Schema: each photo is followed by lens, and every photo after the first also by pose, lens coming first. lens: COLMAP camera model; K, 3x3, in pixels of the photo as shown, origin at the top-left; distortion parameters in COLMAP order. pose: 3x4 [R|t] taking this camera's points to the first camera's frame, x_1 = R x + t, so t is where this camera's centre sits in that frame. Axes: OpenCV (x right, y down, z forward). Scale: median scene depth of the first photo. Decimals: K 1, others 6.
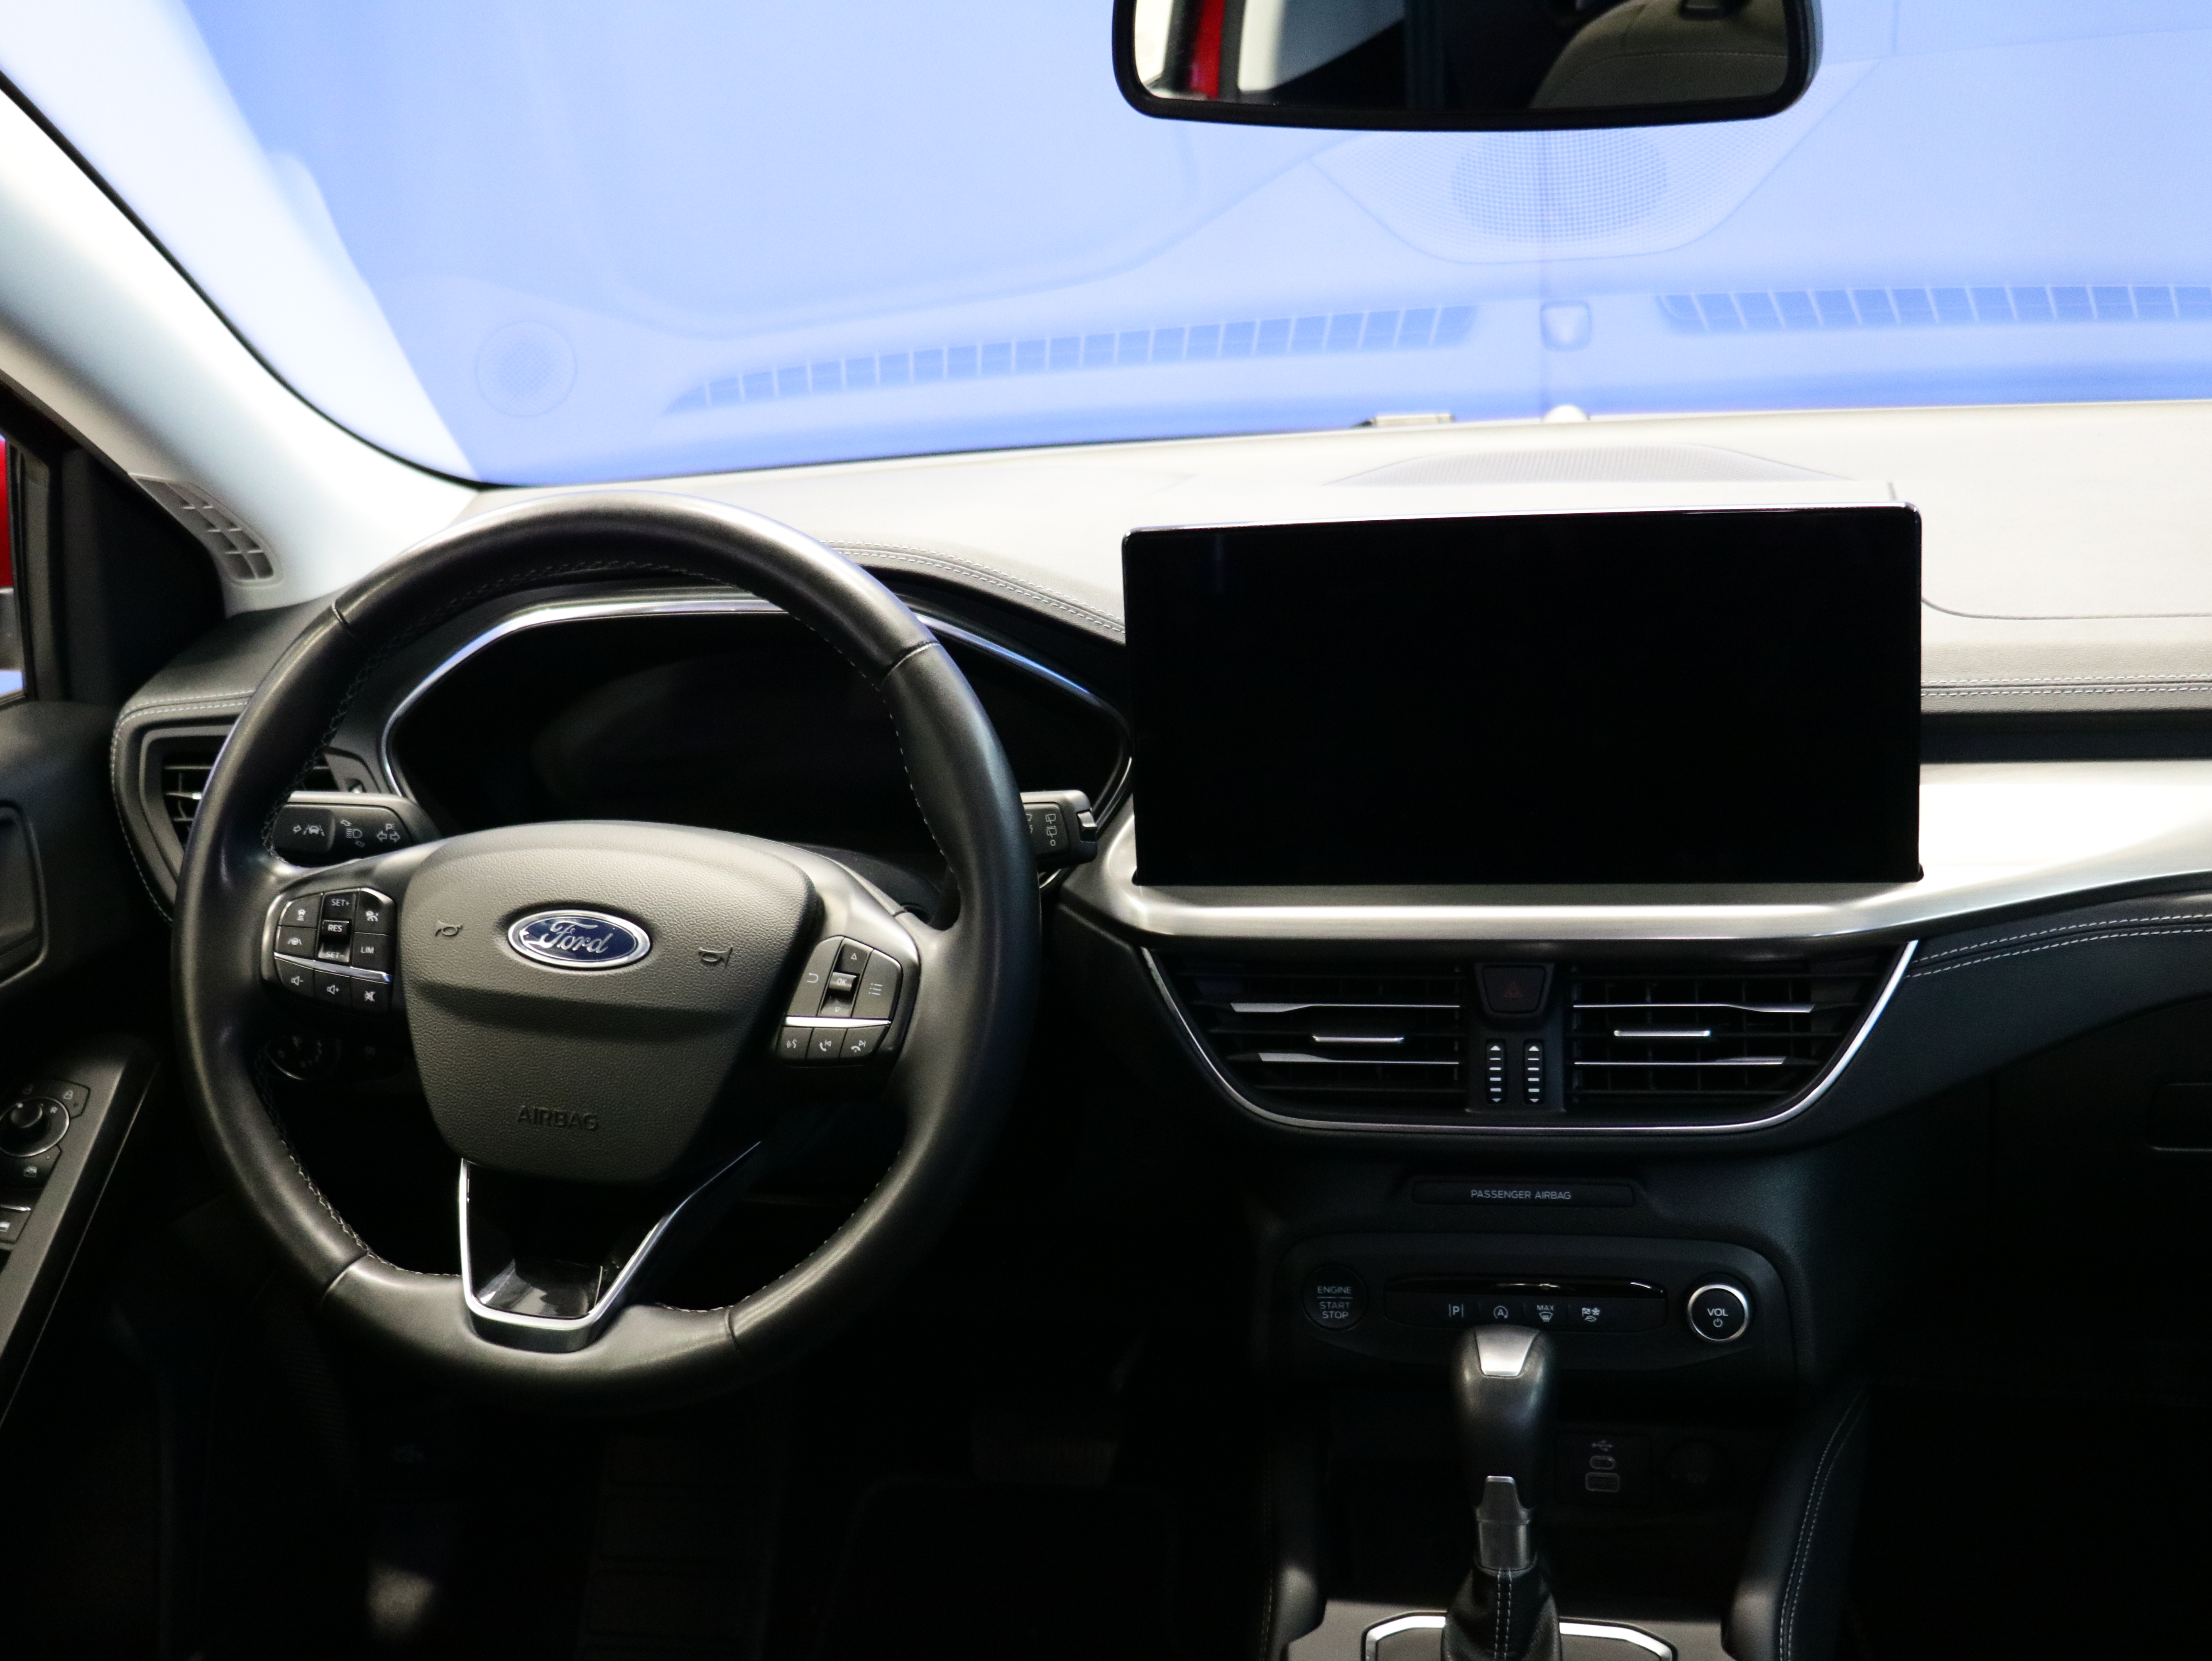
lens RADIAL K [[2755.0, 0, 1106.0], [0, 2755.0, 830.5], [0, 0, 1]] dist [0.022283, -0.044032]
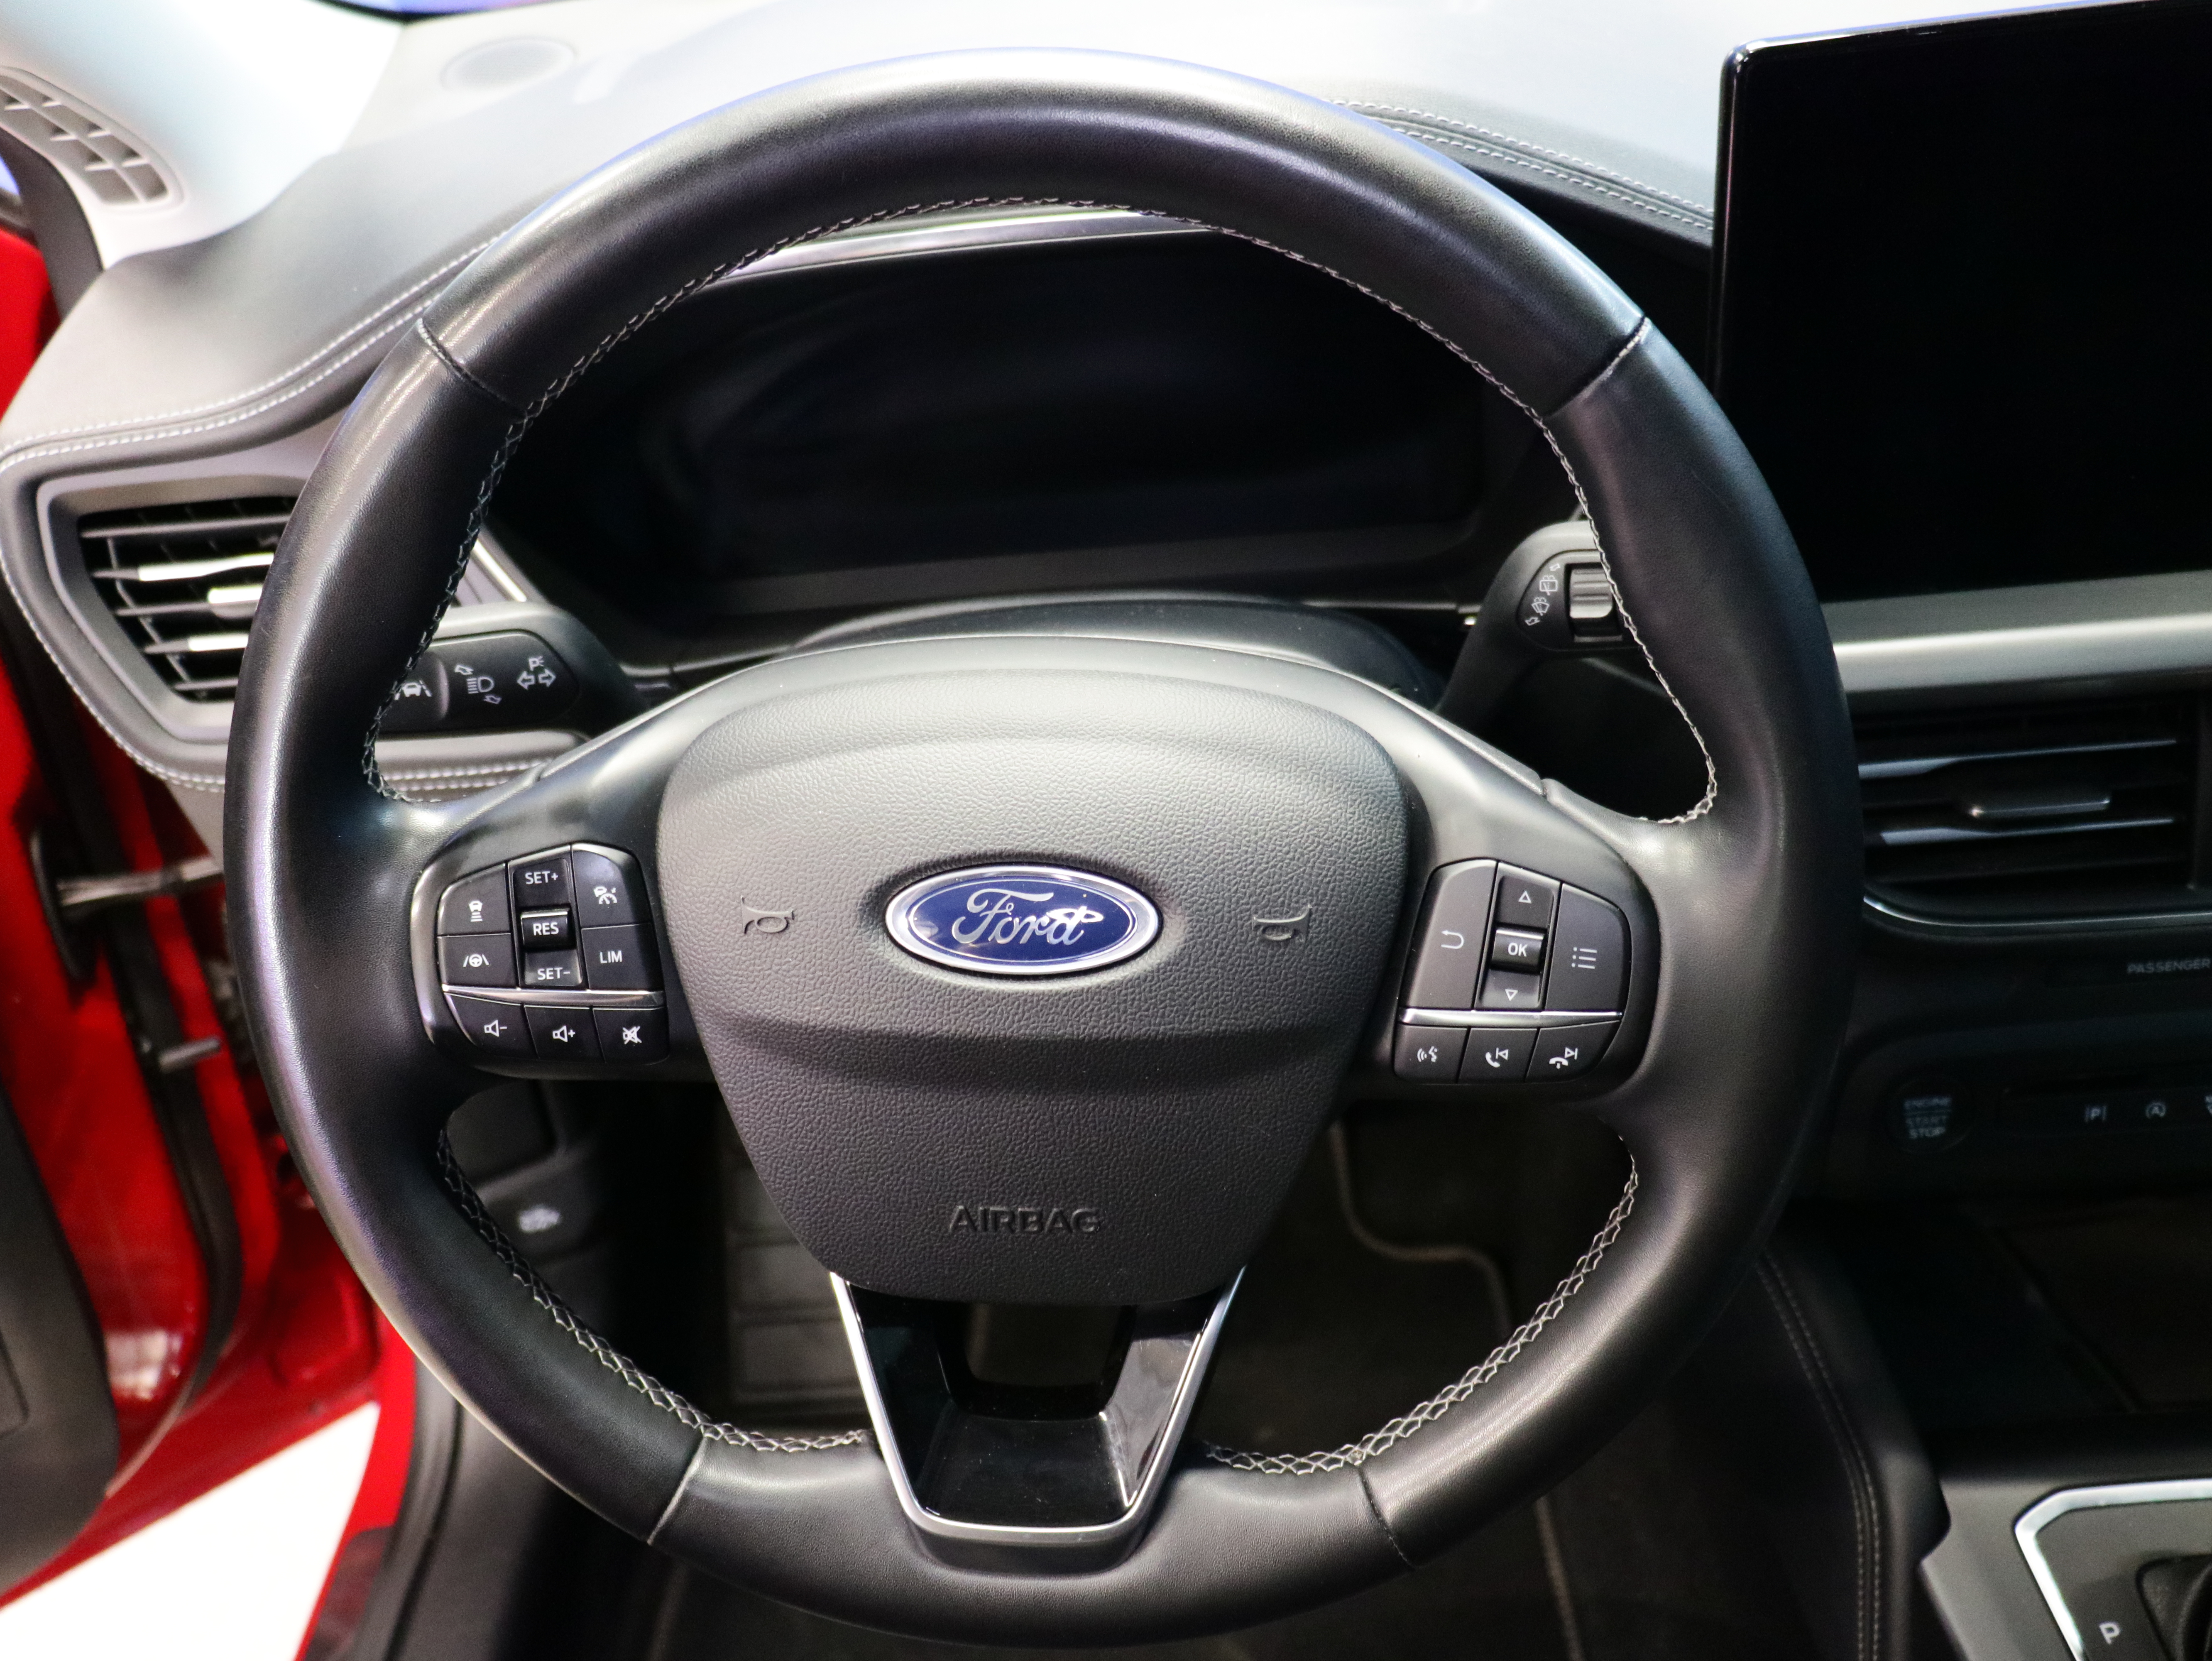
lens RADIAL K [[1964.2, 0, 1106.0], [0, 1964.2, 830.5], [0, 0, 1]] dist [-0.071381, 0.189886]
pose [[0.978108, -0.139417, 0.154494, -0.219004], [0.086026, 0.946887, 0.309846, -0.092623], [-0.189486, -0.289772, 0.938151, 0.592312]]
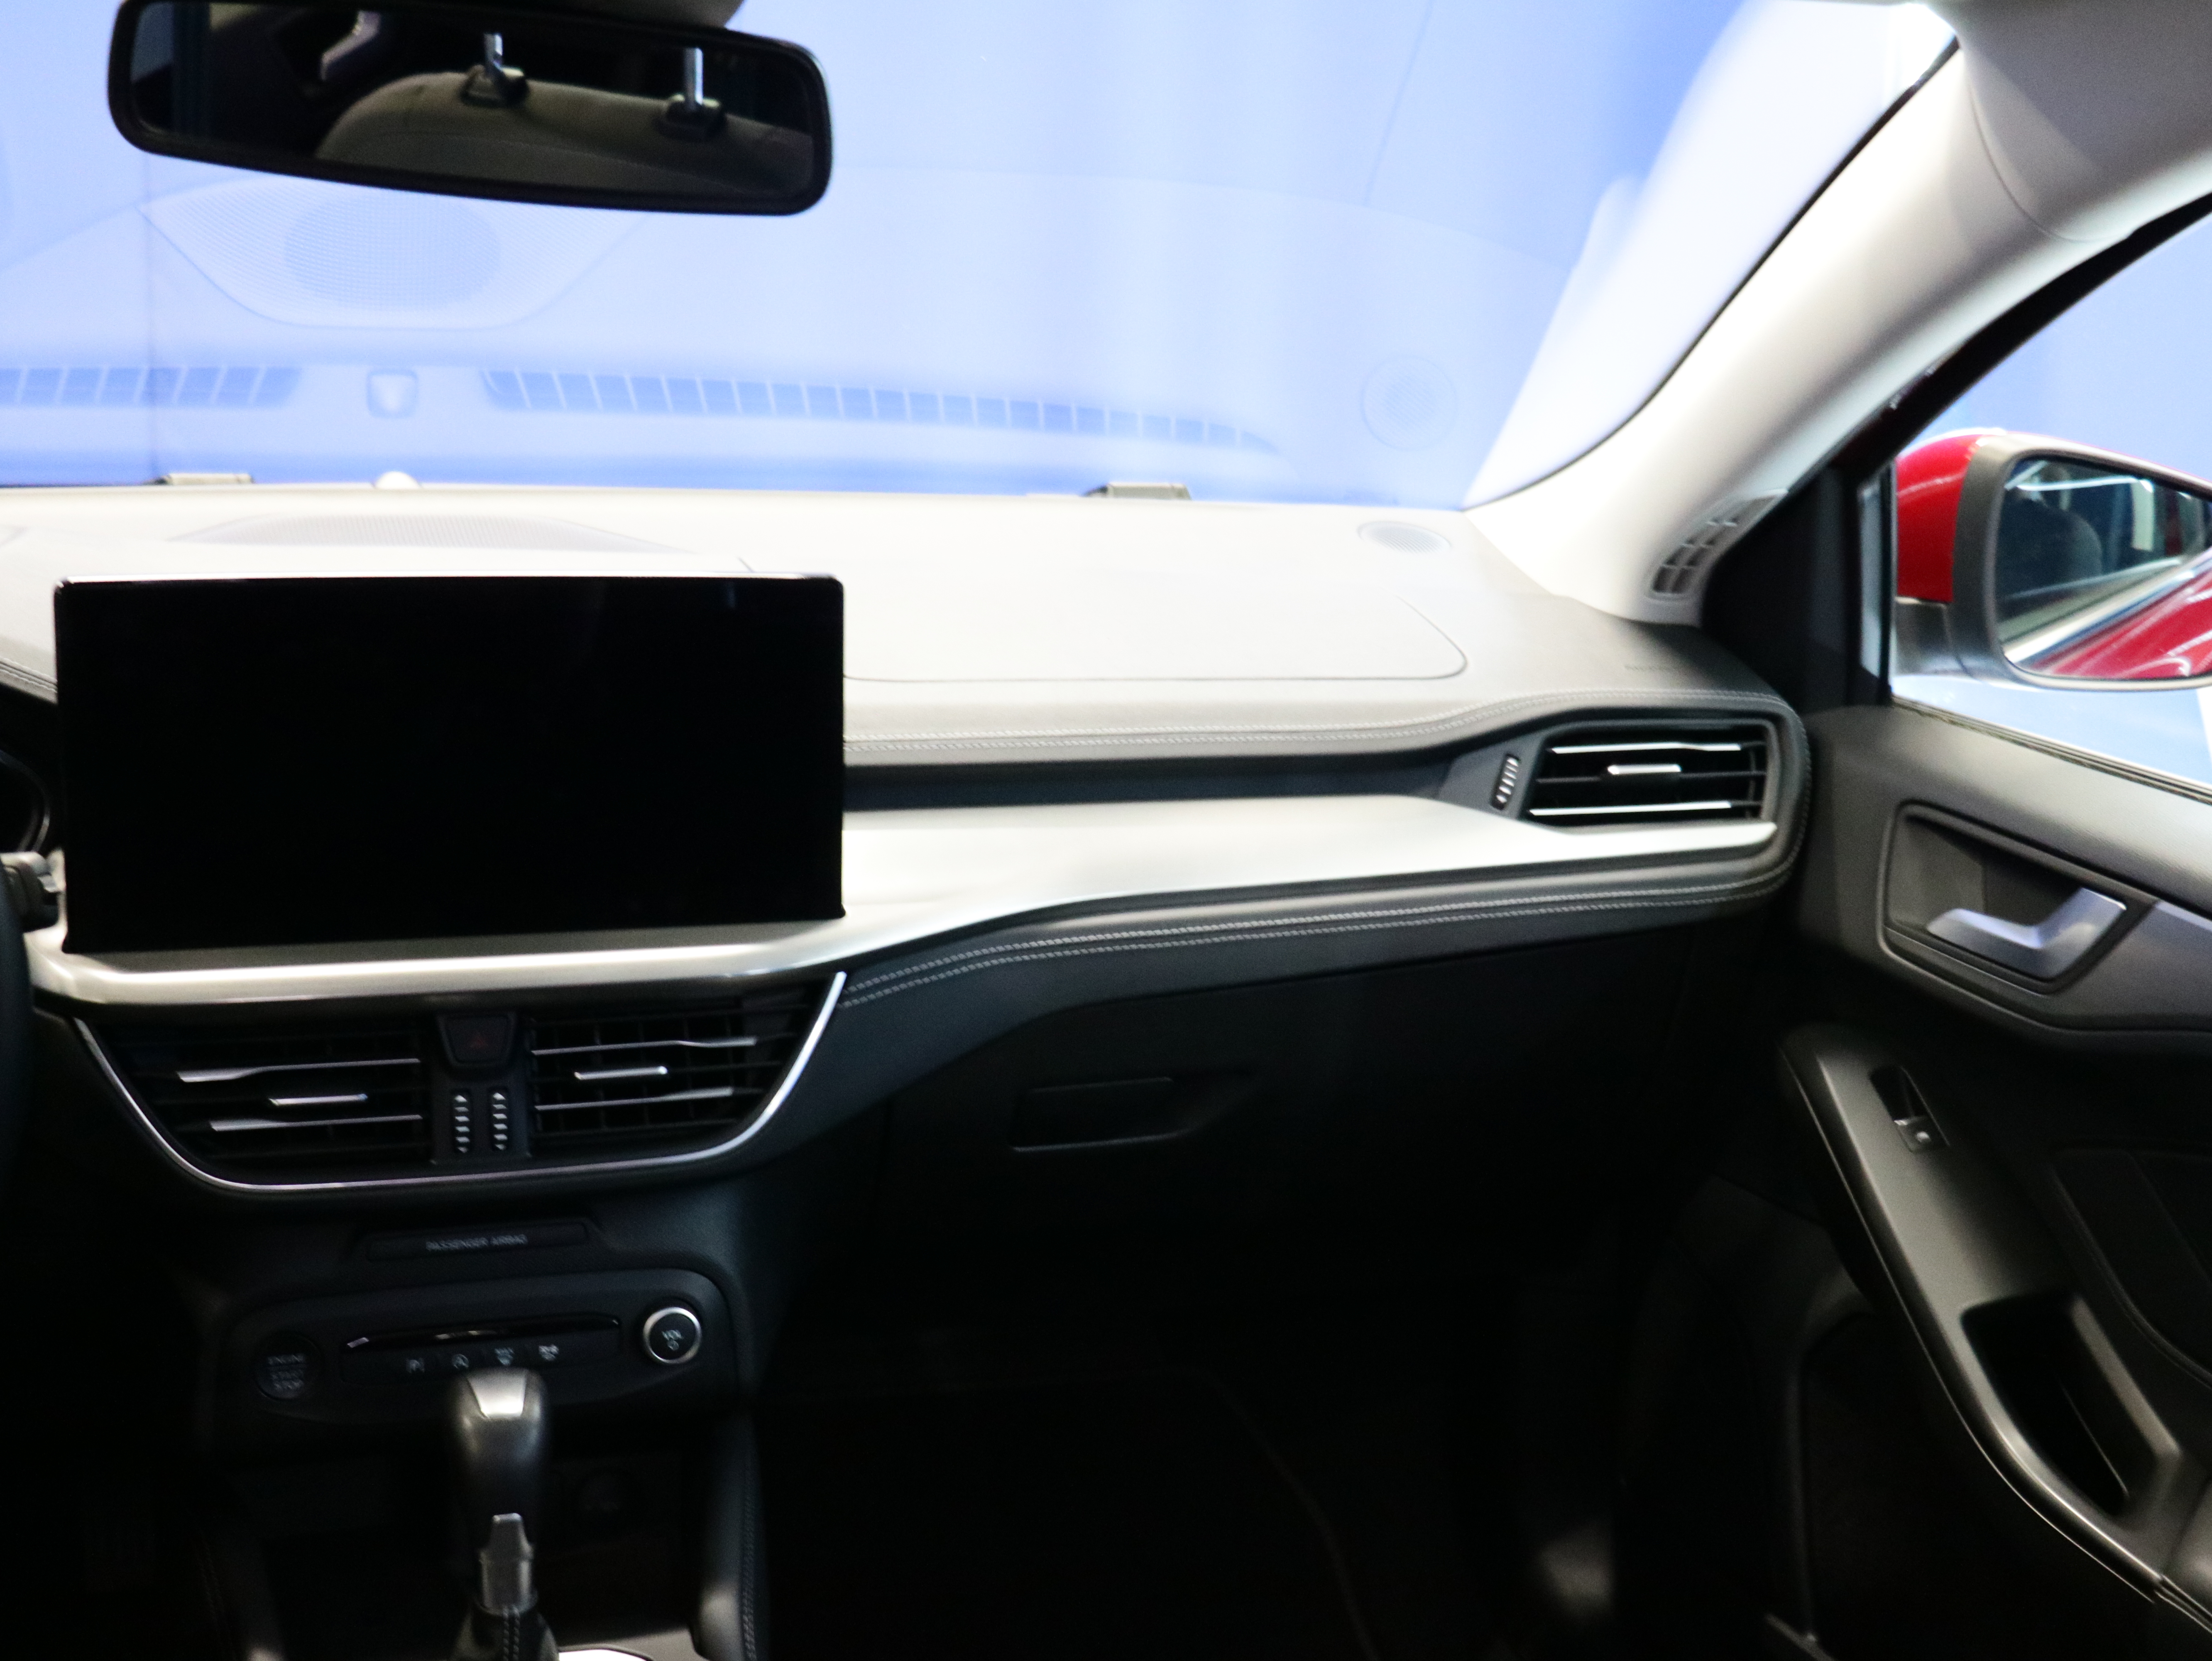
lens RADIAL K [[2755.0, 0, 1106.0], [0, 2755.0, 830.5], [0, 0, 1]] dist [0.022283, -0.044032]
pose [[0.860316, -0.018805, 0.509414, -0.171129], [0.033916, 0.999217, -0.020392, 0.009031], [-0.508632, 0.034821, 0.860280, 0.001044]]
